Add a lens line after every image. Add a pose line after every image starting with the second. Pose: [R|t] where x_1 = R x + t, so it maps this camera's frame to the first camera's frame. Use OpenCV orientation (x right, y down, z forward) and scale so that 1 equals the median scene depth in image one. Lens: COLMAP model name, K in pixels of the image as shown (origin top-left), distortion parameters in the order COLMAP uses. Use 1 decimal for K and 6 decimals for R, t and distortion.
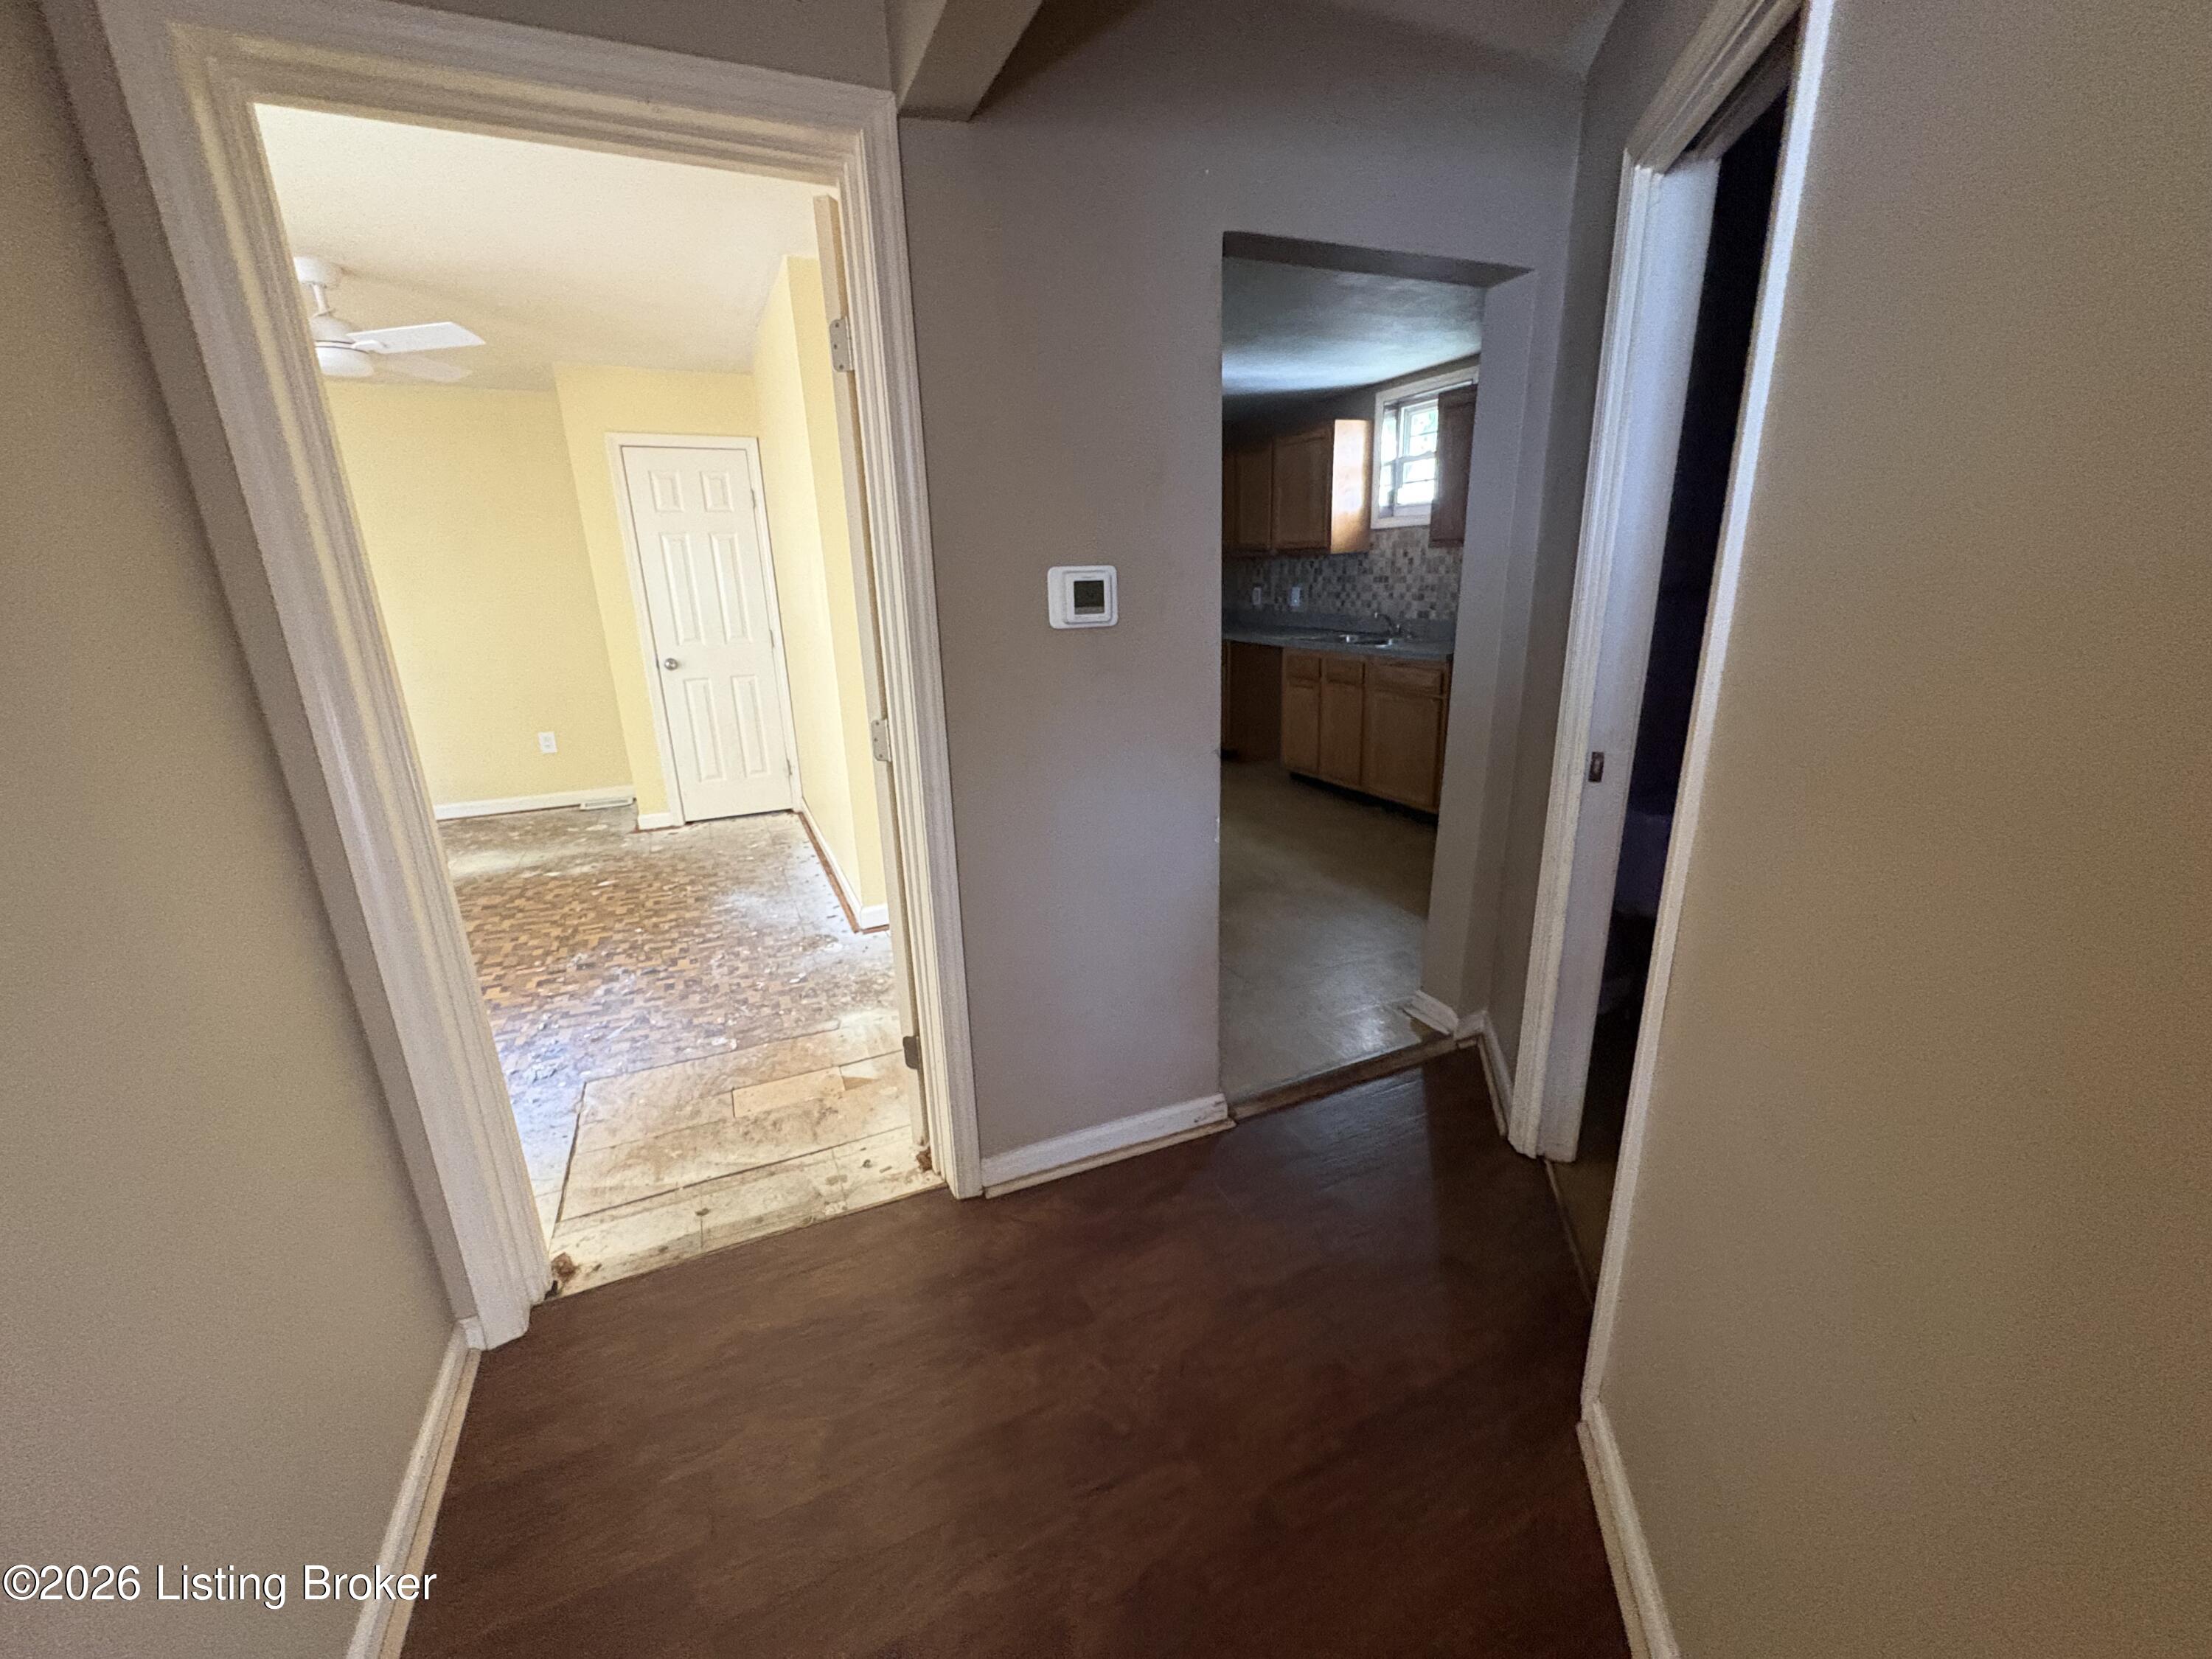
lens RADIAL K [[886.6, 0, 1111.7], [0, 886.6, 831.6], [0, 0, 1]] dist [-0.001419, -0.000024]
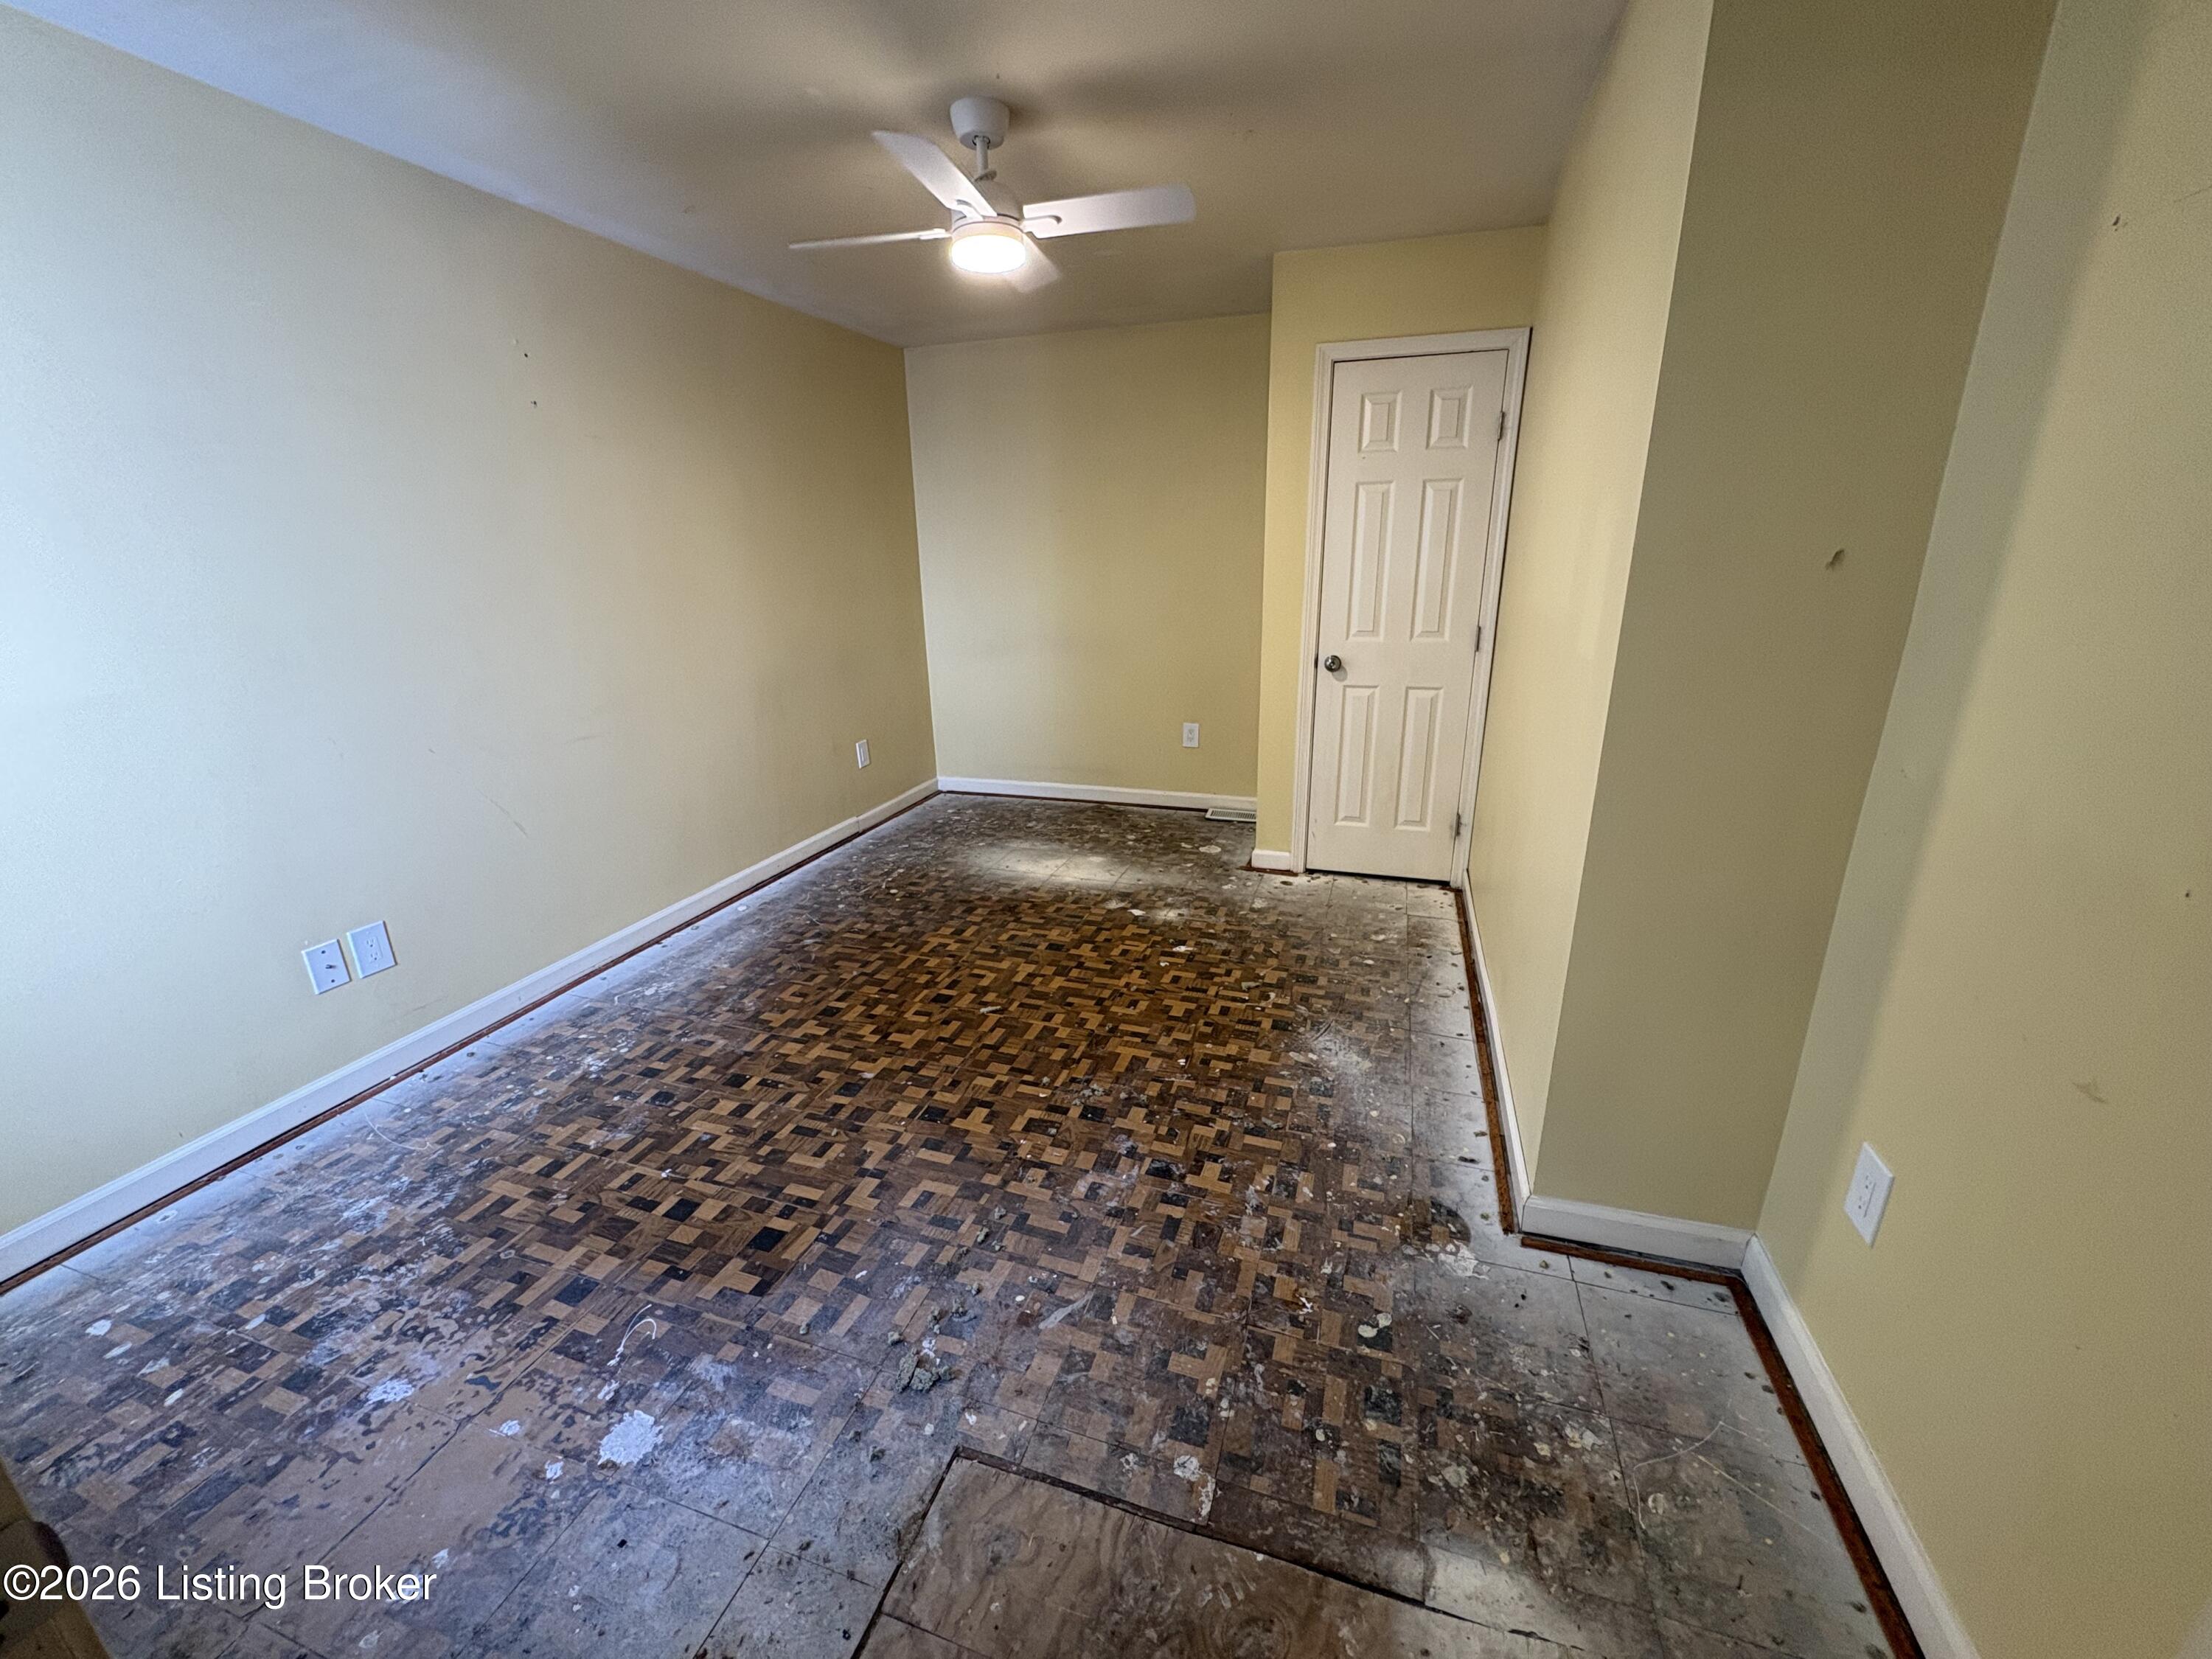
lens RADIAL K [[886.6, 0, 1106.6], [0, 886.6, 835.6], [0, 0, 1]] dist [-0.001419, -0.000024]
pose [[0.736412, 0.218378, -0.640318, -0.142181], [-0.197493, 0.974636, 0.105265, -0.096341], [0.647065, 0.048940, 0.760862, 0.348265]]
